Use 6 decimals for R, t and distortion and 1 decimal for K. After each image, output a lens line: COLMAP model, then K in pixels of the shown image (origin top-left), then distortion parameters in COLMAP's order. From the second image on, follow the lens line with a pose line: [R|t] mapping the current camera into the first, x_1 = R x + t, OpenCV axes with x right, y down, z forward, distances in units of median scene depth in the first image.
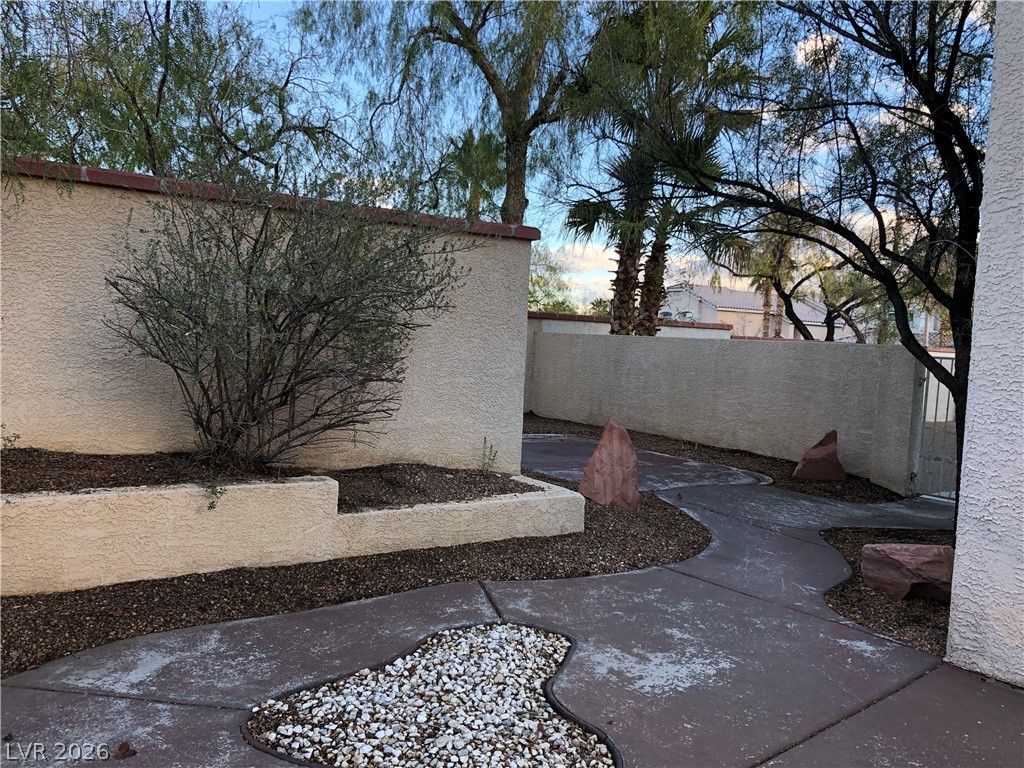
lens RADIAL K [[835.8, 0, 508.1], [0, 835.8, 378.3], [0, 0, 1]] dist [0.050523, -0.052880]
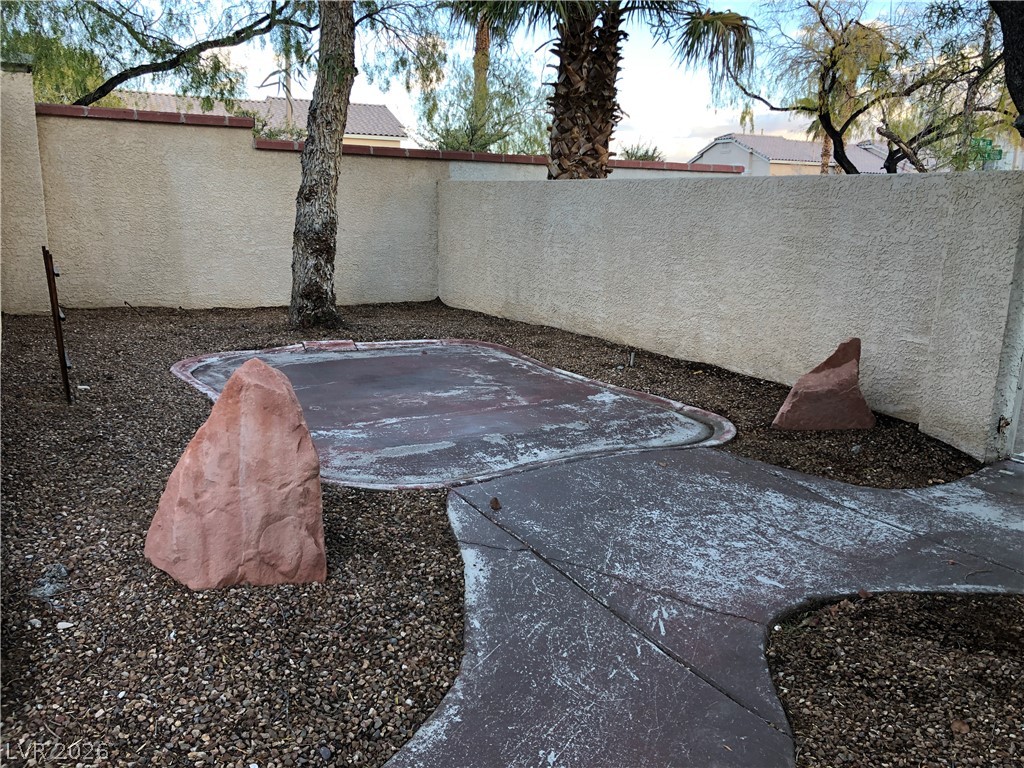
lens RADIAL K [[835.8, 0, 512.7], [0, 835.8, 392.4], [0, 0, 1]] dist [0.050523, -0.052880]
pose [[0.998089, -0.013955, -0.060195, 0.185647], [0.024060, 0.985051, 0.170575, -0.001237], [0.056915, -0.171697, 0.983504, 0.418449]]
